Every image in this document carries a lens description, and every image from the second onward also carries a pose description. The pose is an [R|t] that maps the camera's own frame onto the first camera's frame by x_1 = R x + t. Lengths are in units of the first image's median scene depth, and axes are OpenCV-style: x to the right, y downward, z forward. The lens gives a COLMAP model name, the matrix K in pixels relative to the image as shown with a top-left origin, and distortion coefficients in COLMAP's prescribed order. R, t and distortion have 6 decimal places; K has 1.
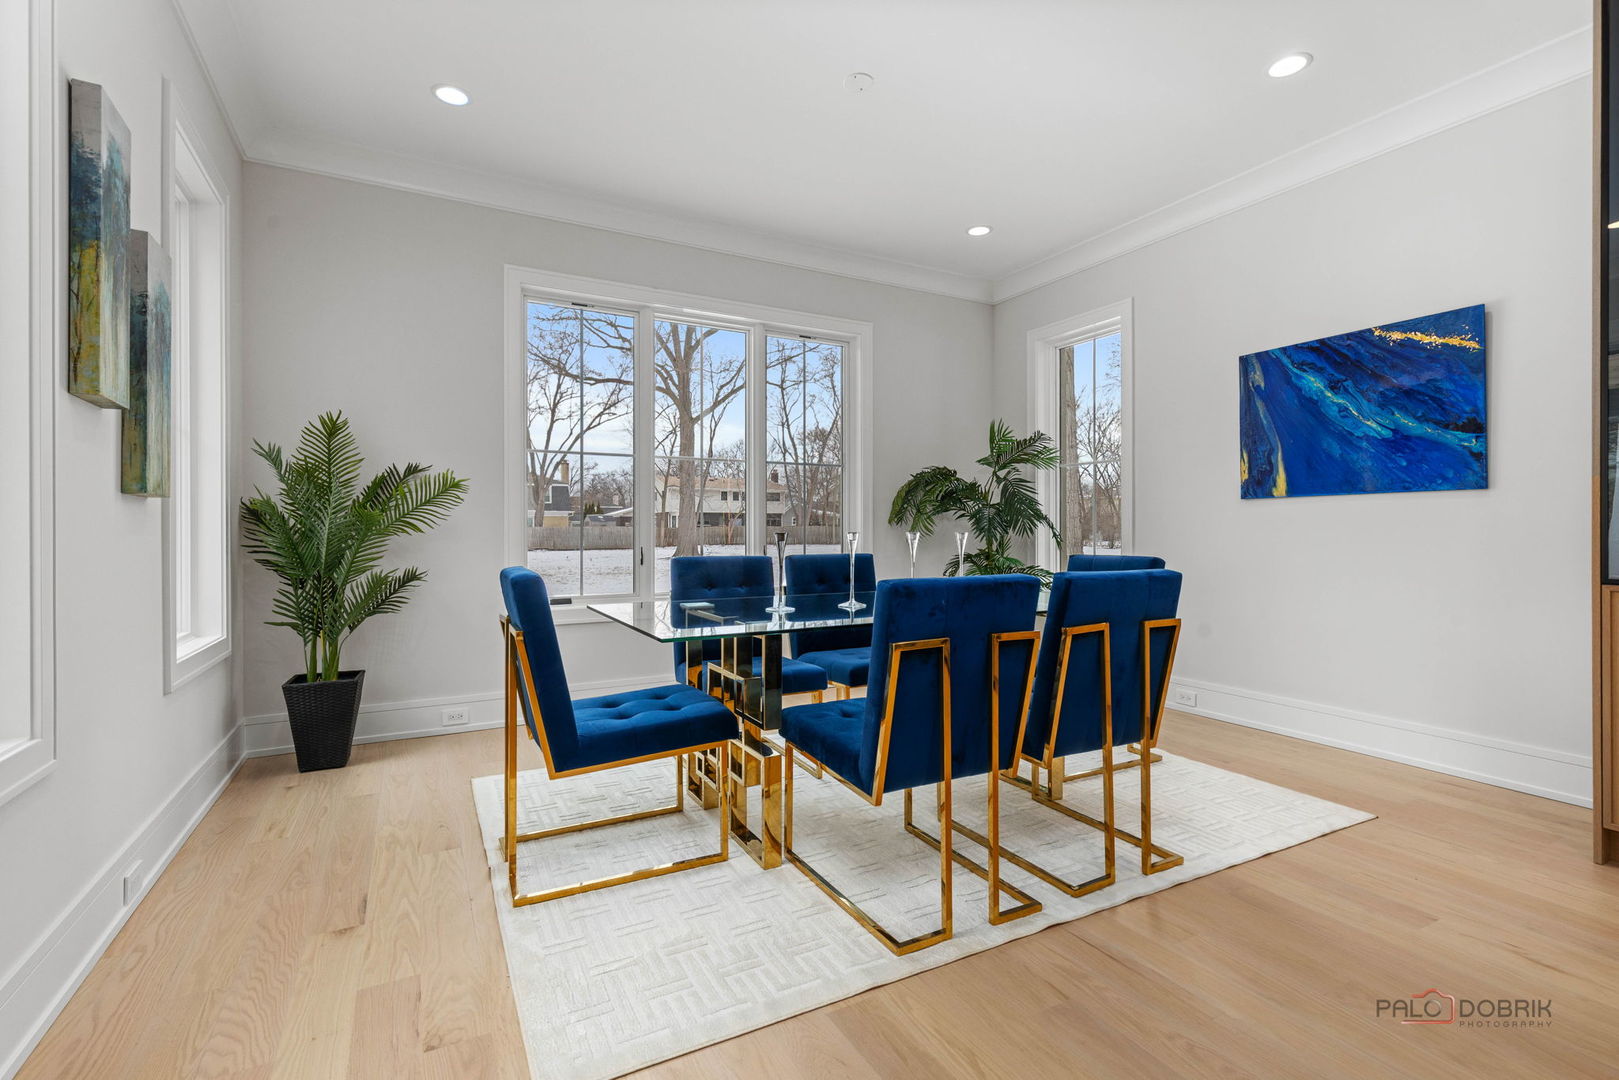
lens RADIAL K [[736.1, 0, 802.4], [0, 736.1, 532.4], [0, 0, 1]] dist [0.004083, 0.000372]
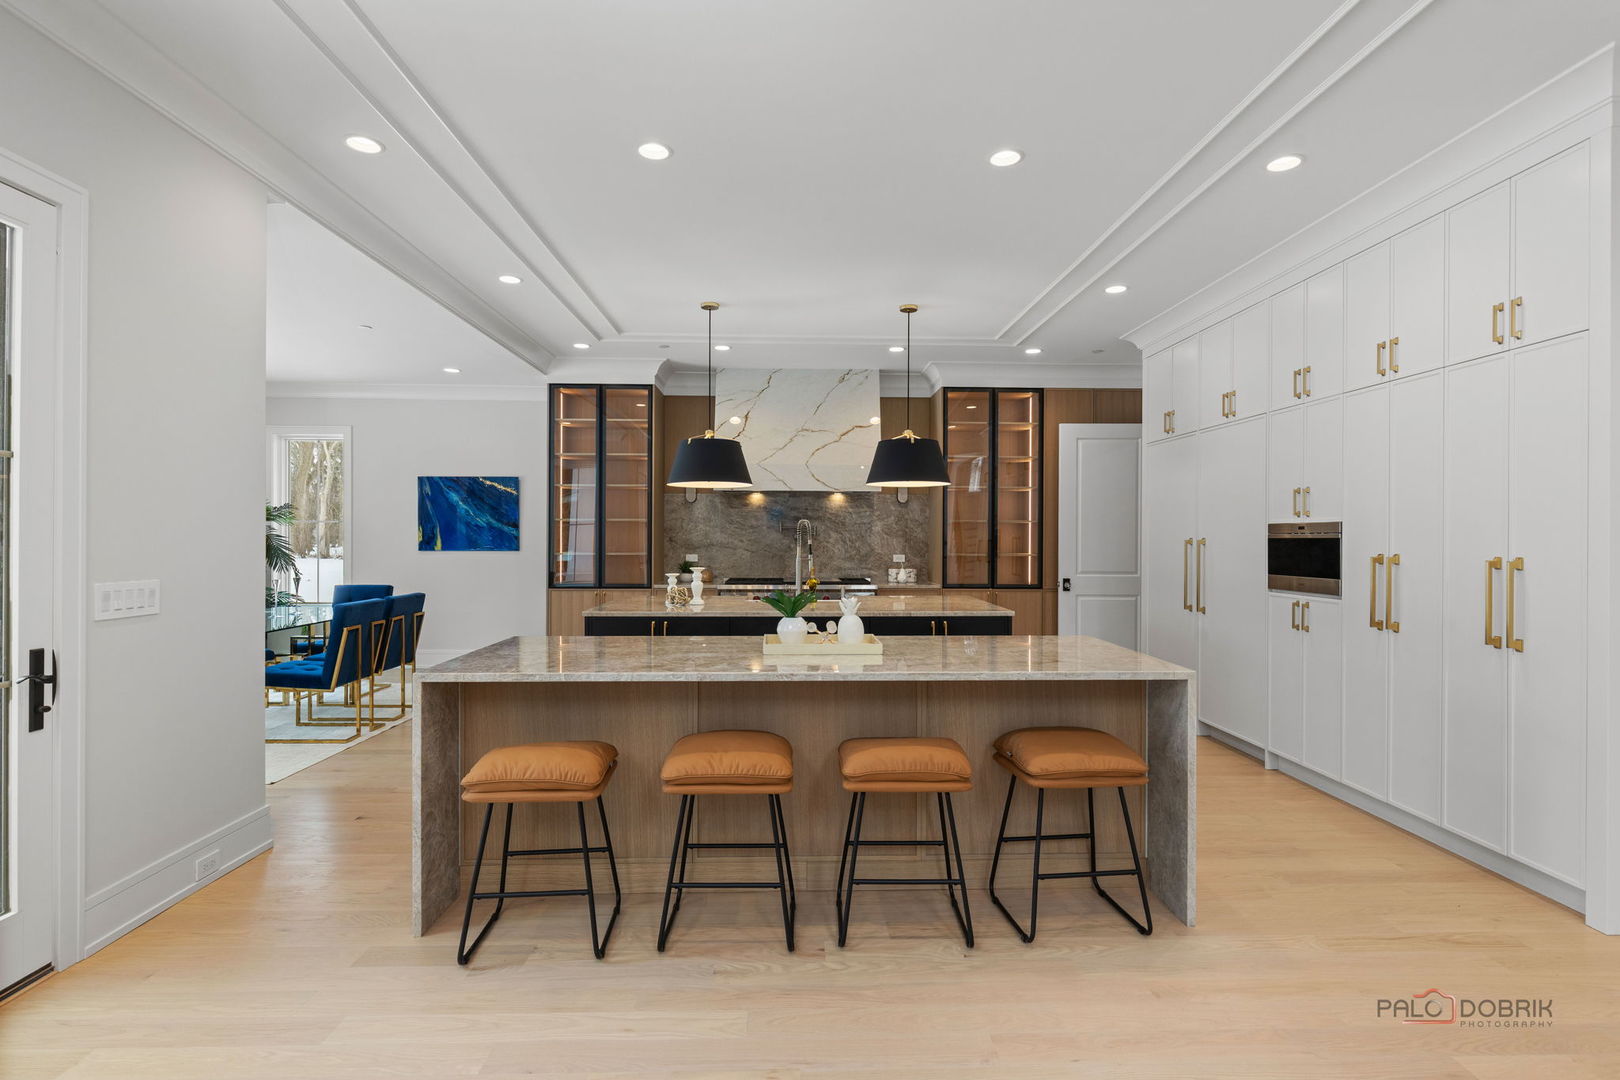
lens RADIAL K [[736.5, 0, 805.4], [0, 736.5, 539.8], [0, 0, 1]] dist [0.004083, 0.000372]
pose [[0.428080, 0.005185, 0.903726, -0.839784], [-0.007790, 0.999968, -0.002047, -0.091557], [-0.903707, -0.006164, 0.428107, -0.869166]]
